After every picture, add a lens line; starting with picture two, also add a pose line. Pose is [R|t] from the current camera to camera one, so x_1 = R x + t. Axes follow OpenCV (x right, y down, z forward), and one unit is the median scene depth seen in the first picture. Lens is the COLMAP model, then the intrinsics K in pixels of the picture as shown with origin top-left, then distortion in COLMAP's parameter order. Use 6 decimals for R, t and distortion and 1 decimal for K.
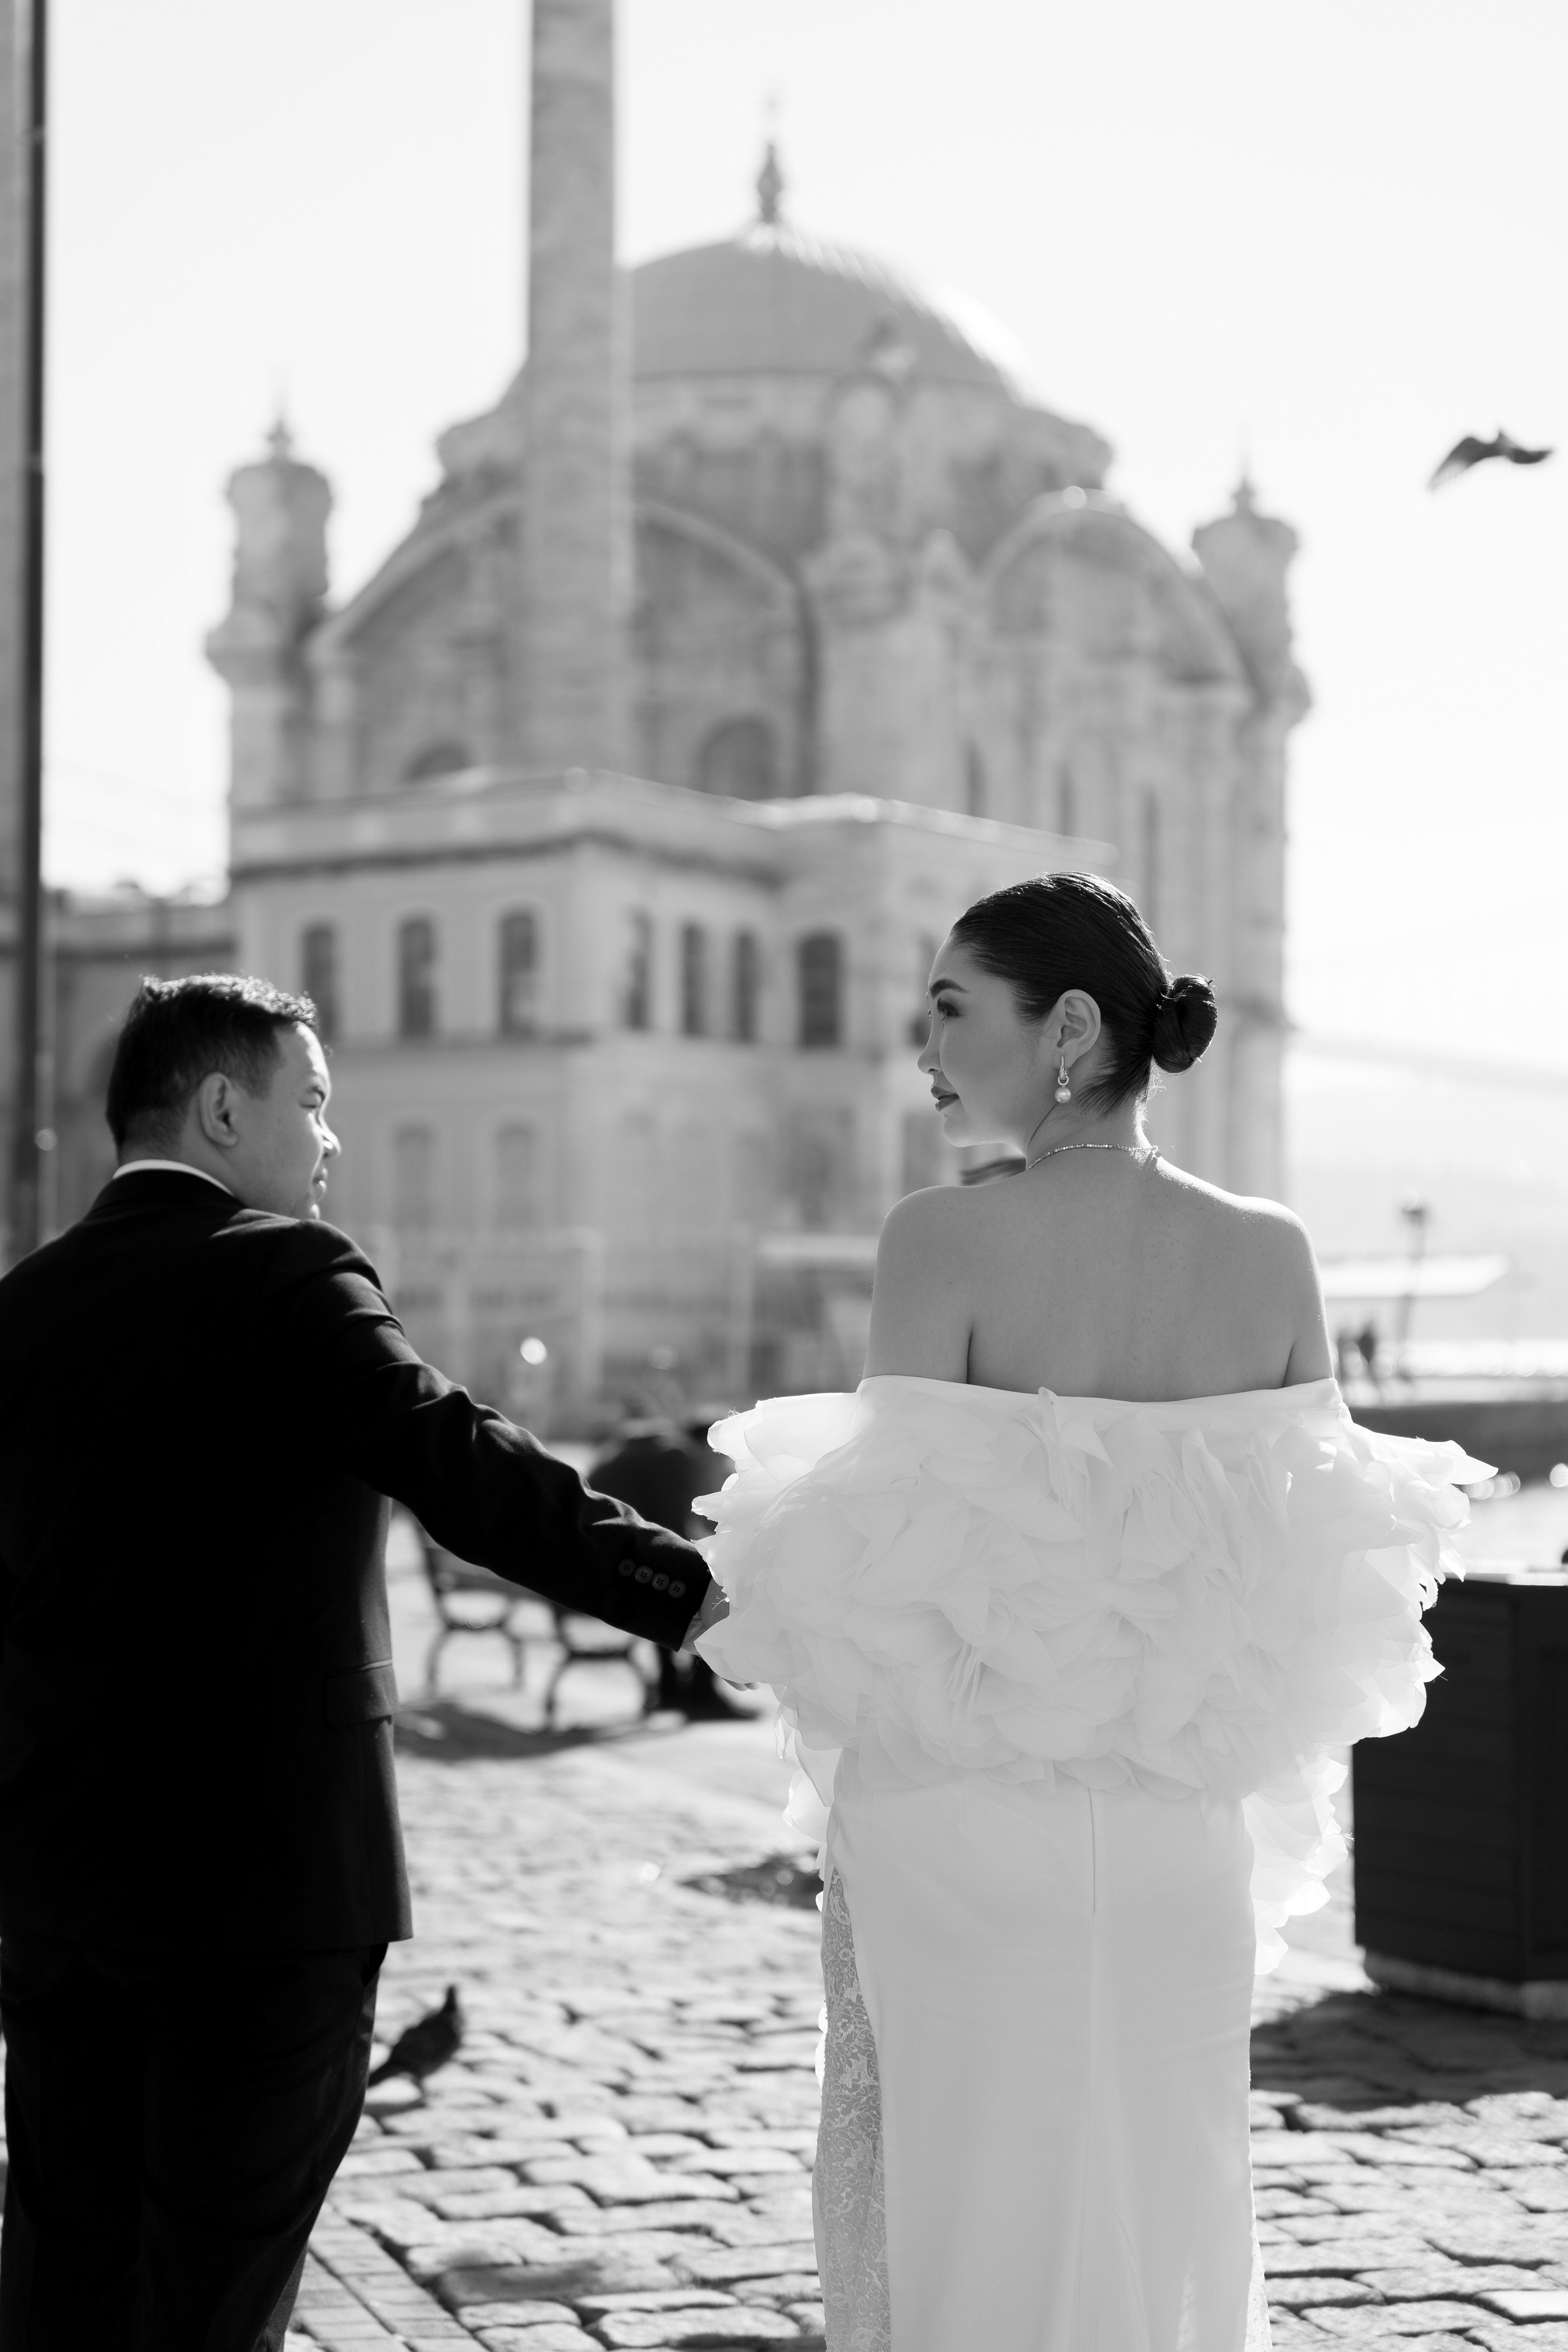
lens RADIAL K [[4111.4, 0, 794.2], [0, 4111.4, 1111.6], [0, 0, 1]] dist [0.204978, -0.117286]
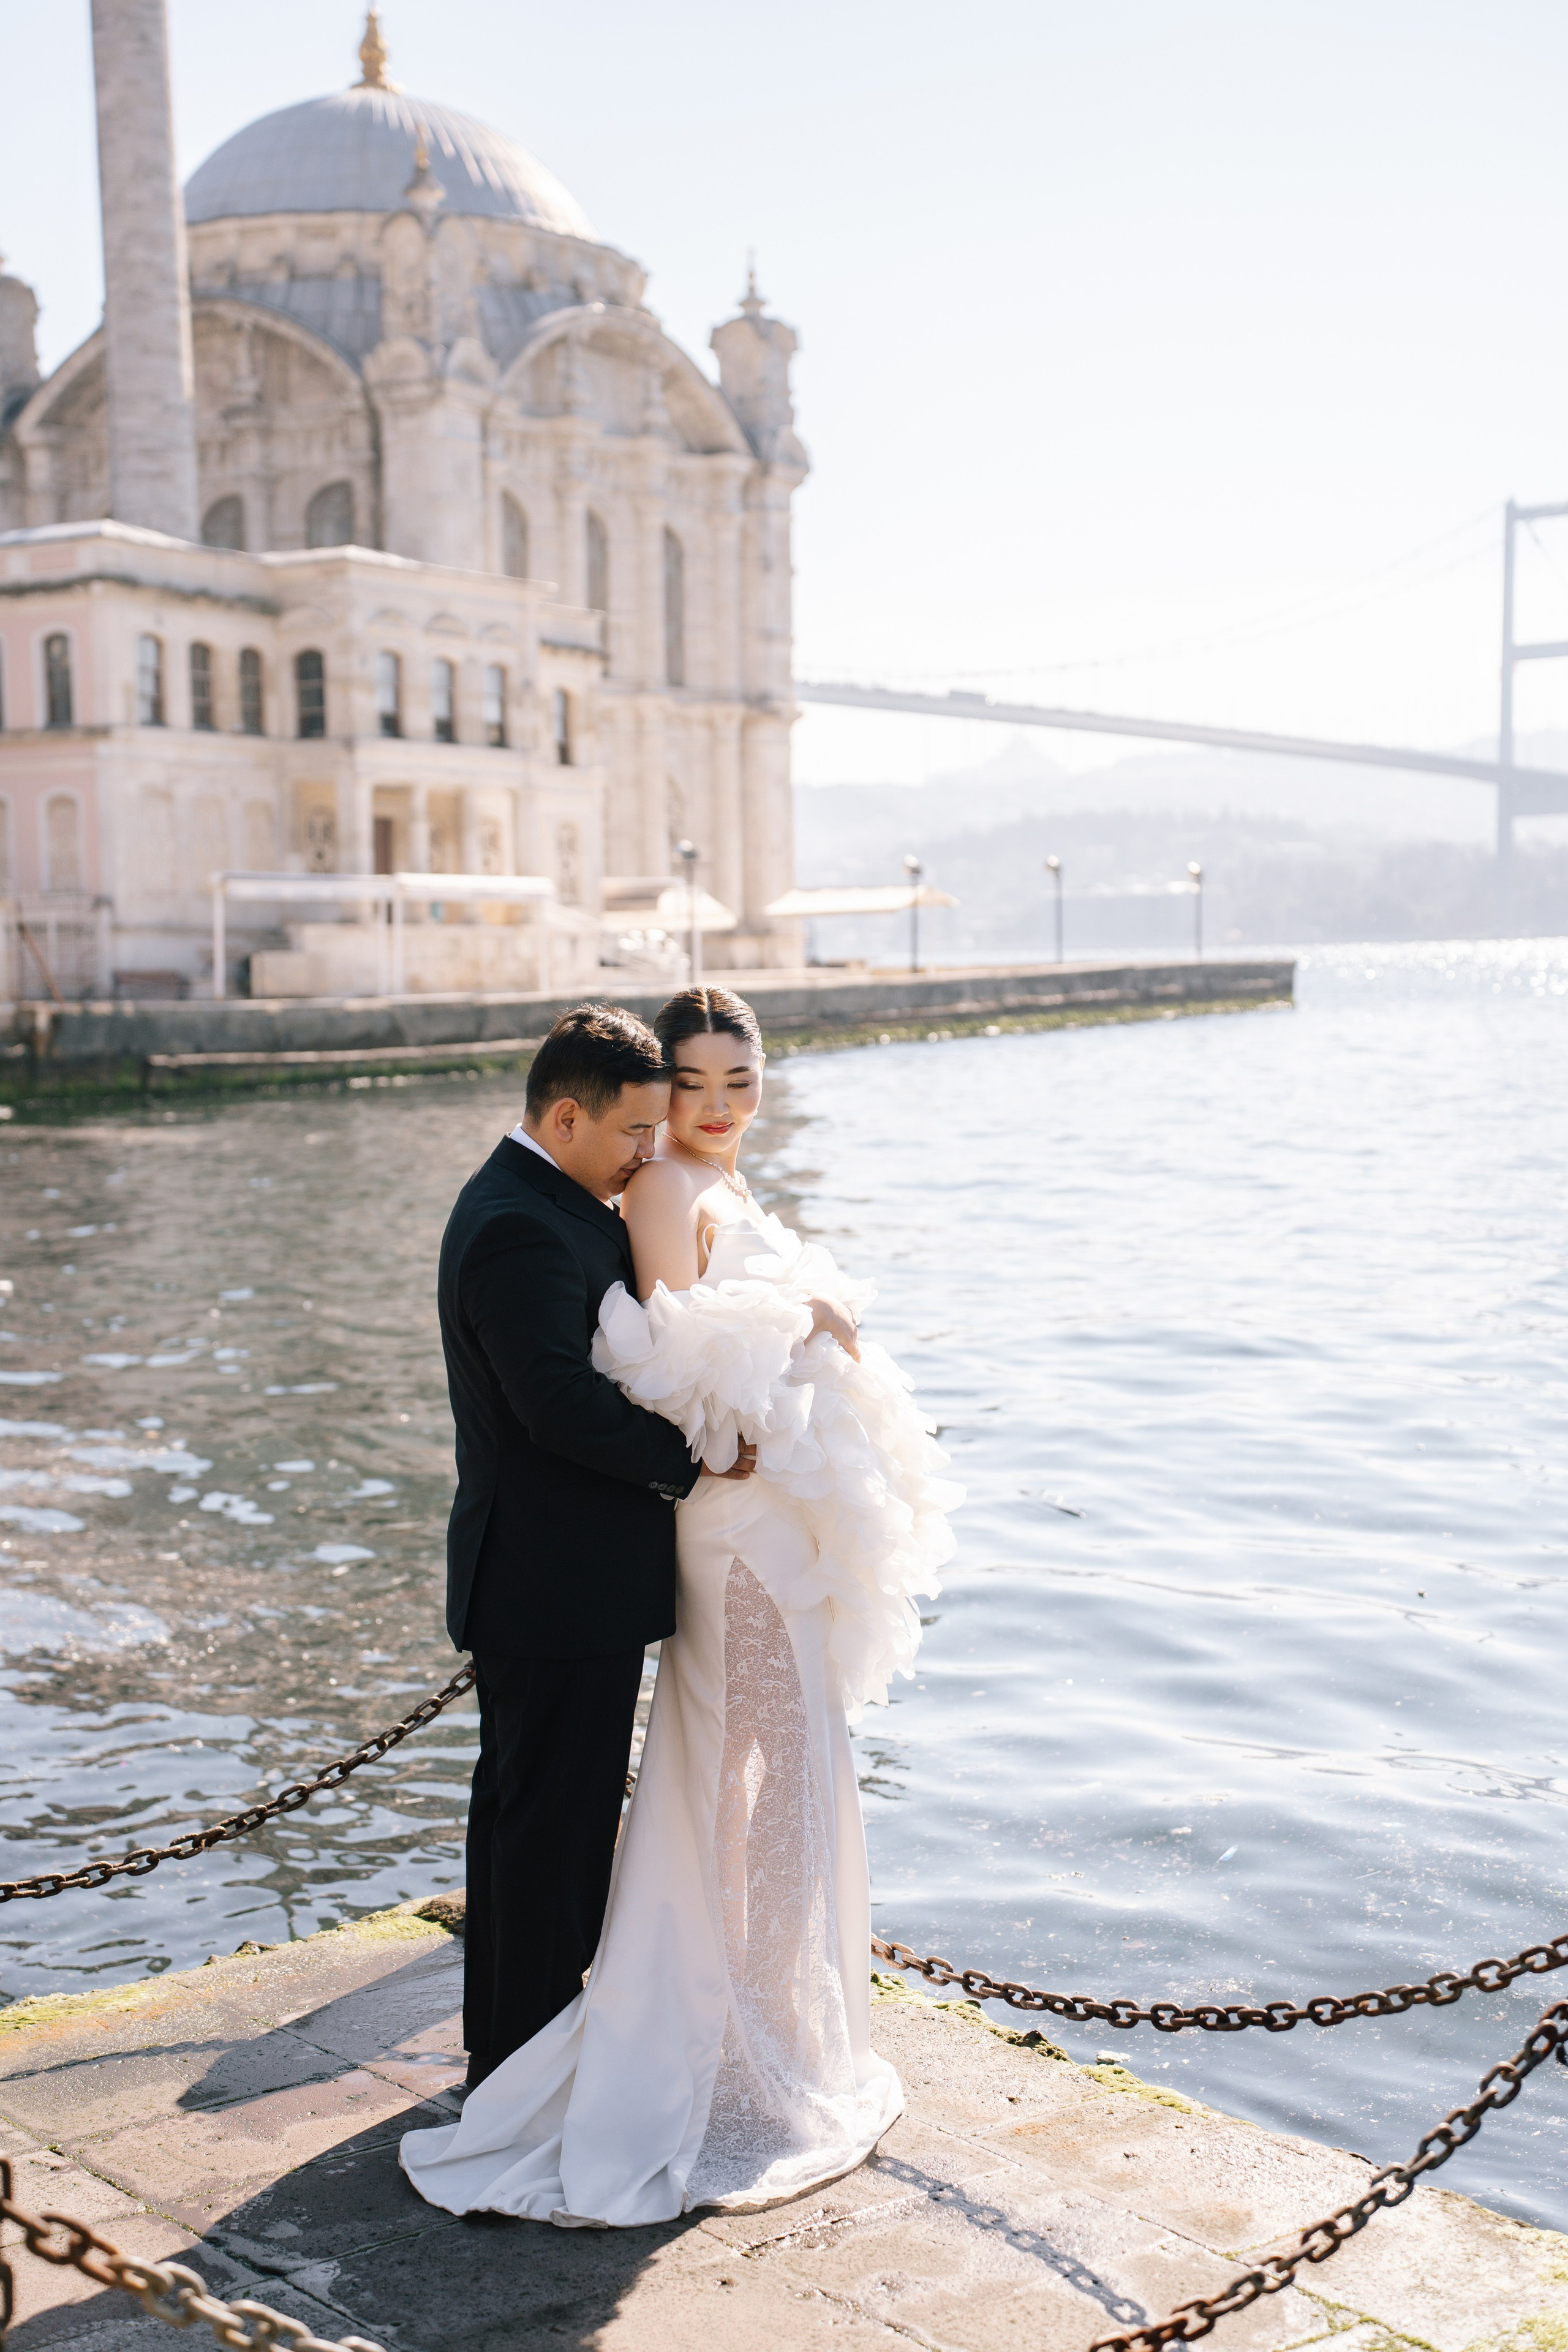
lens RADIAL K [[3043.5, 0, 784.0], [0, 3043.5, 1176.0], [0, 0, 1]] dist [0.173797, 0.115779]
pose [[0.999738, -0.017939, 0.014187, 0.121135], [0.015966, 0.991558, 0.128676, 0.000102], [-0.016376, -0.128415, 0.991585, -0.013640]]
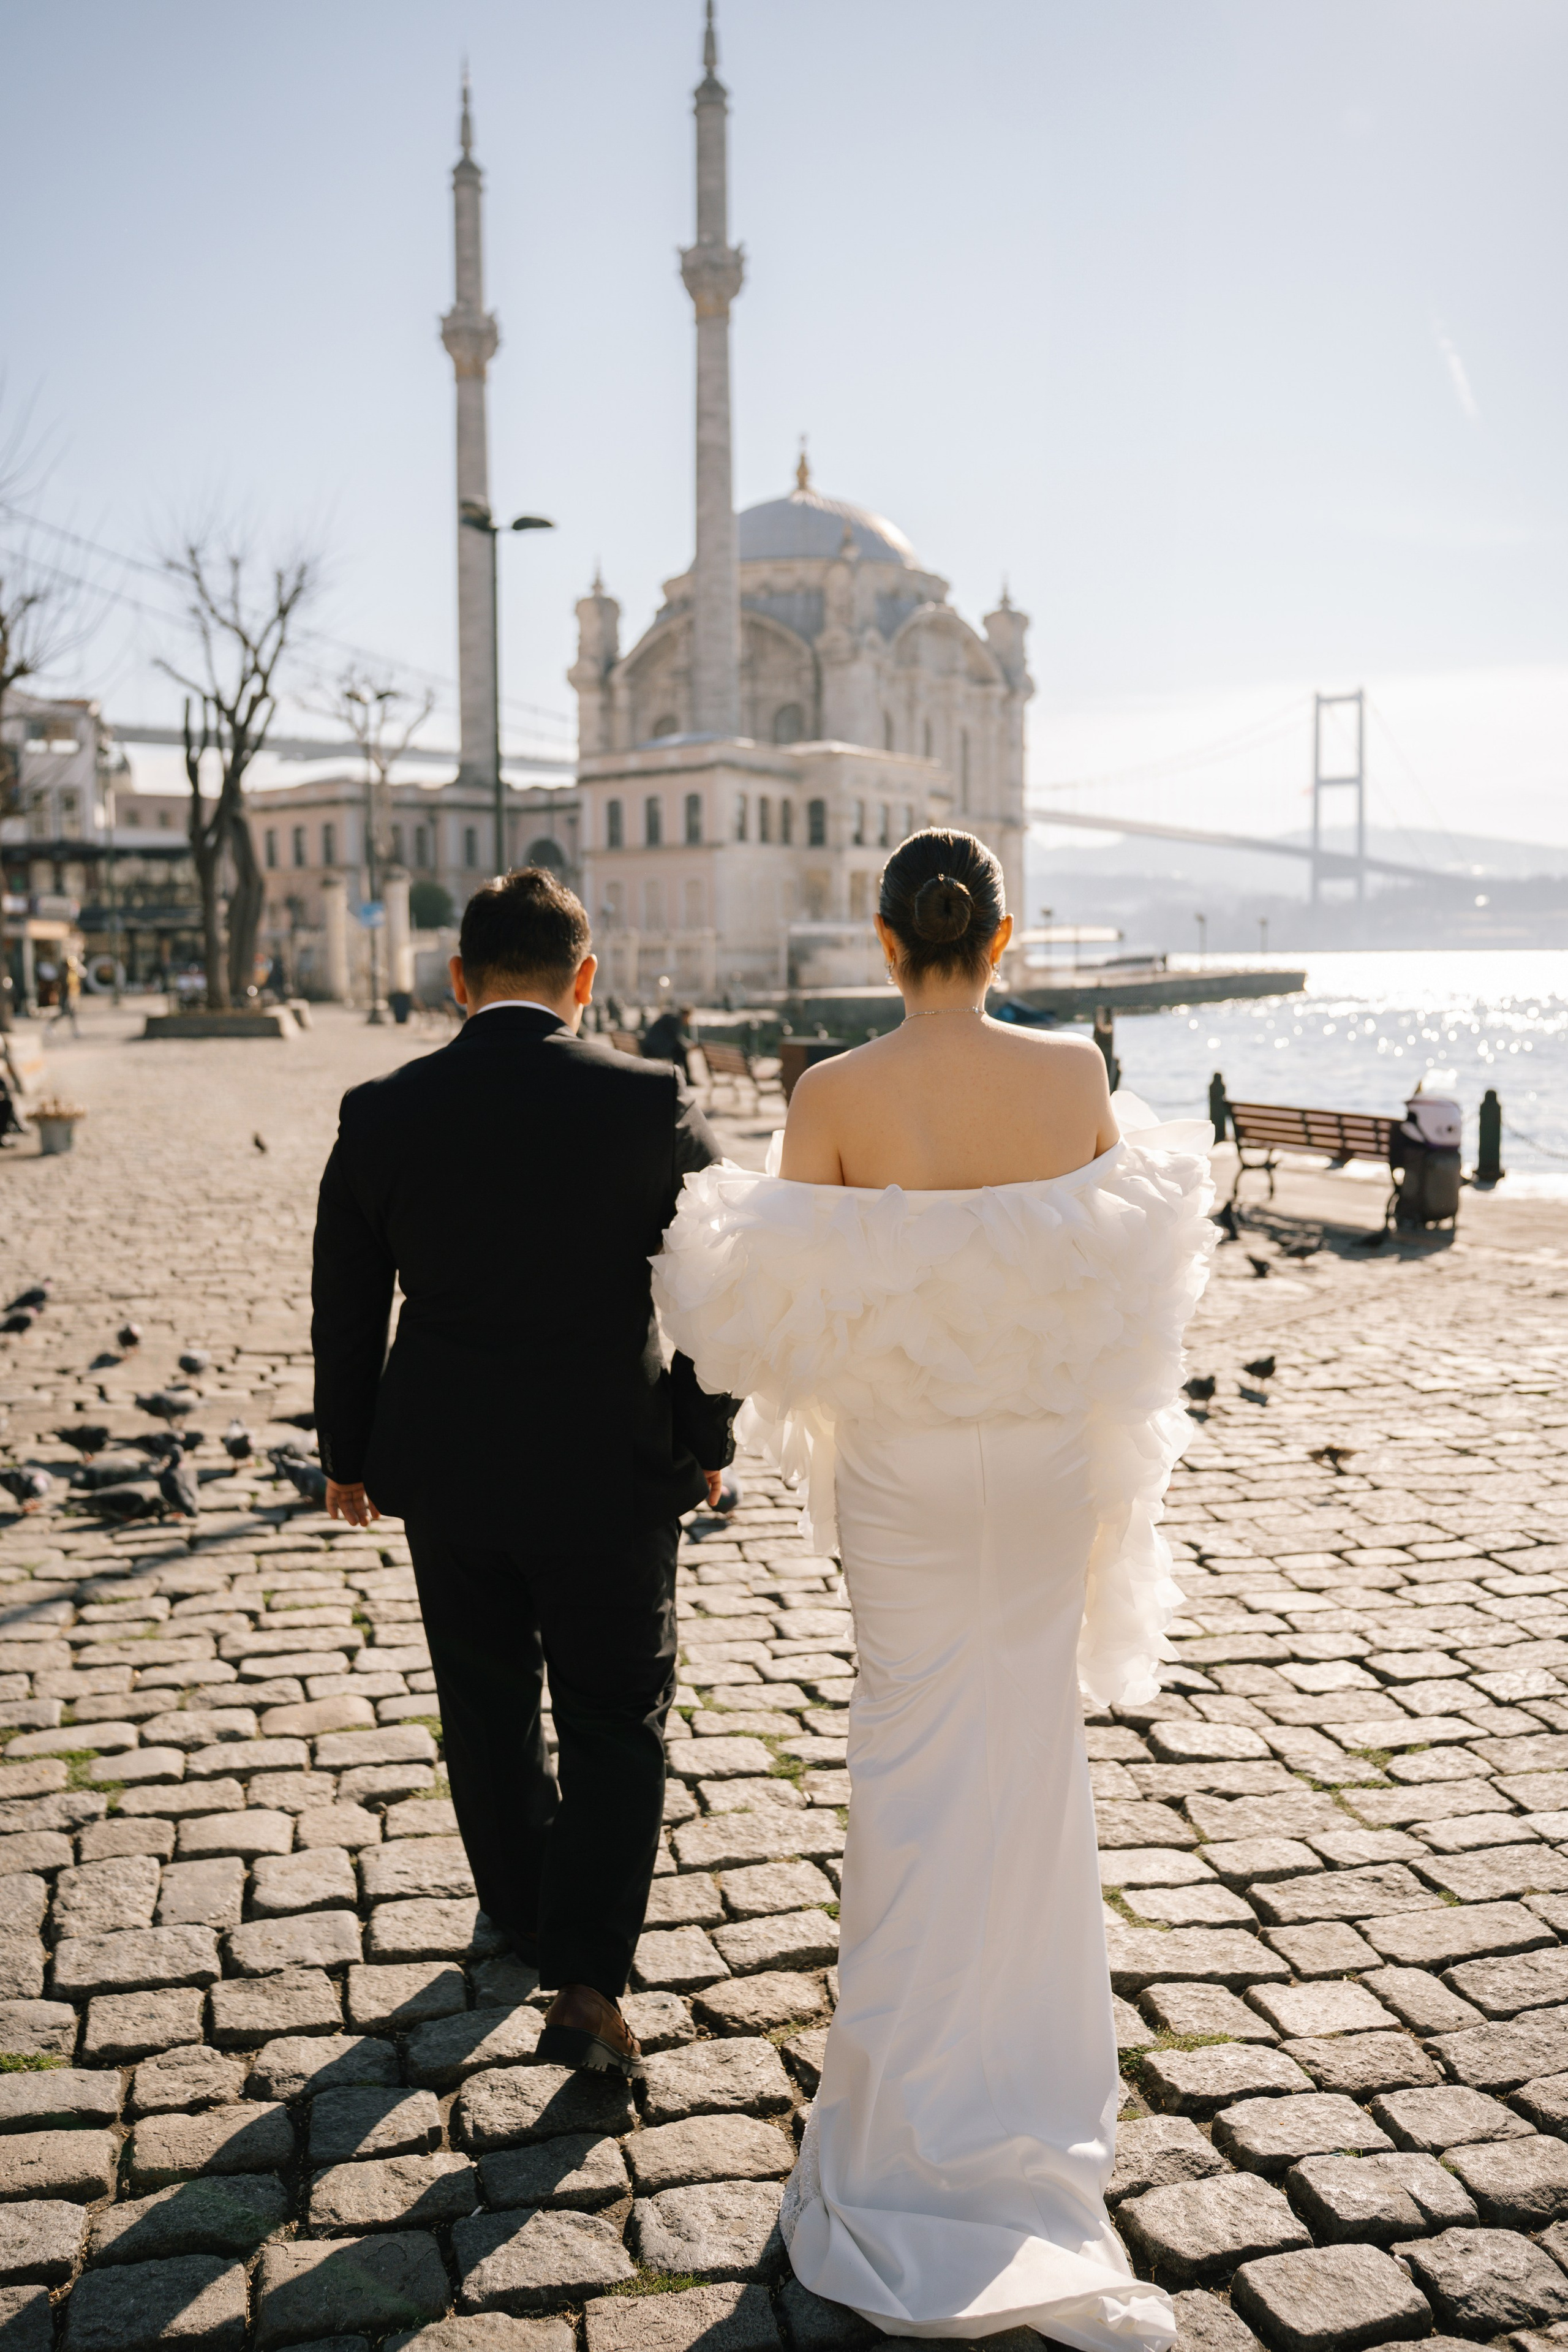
lens RADIAL K [[1856.4, 0, 780.7], [0, 1856.4, 1108.3], [0, 0, 1]] dist [-0.062973, 0.007289]
pose [[0.999335, -0.008113, -0.035540, 0.019132], [0.012870, 0.990661, 0.135739, -0.009332], [0.034107, -0.136106, 0.990107, -0.102774]]
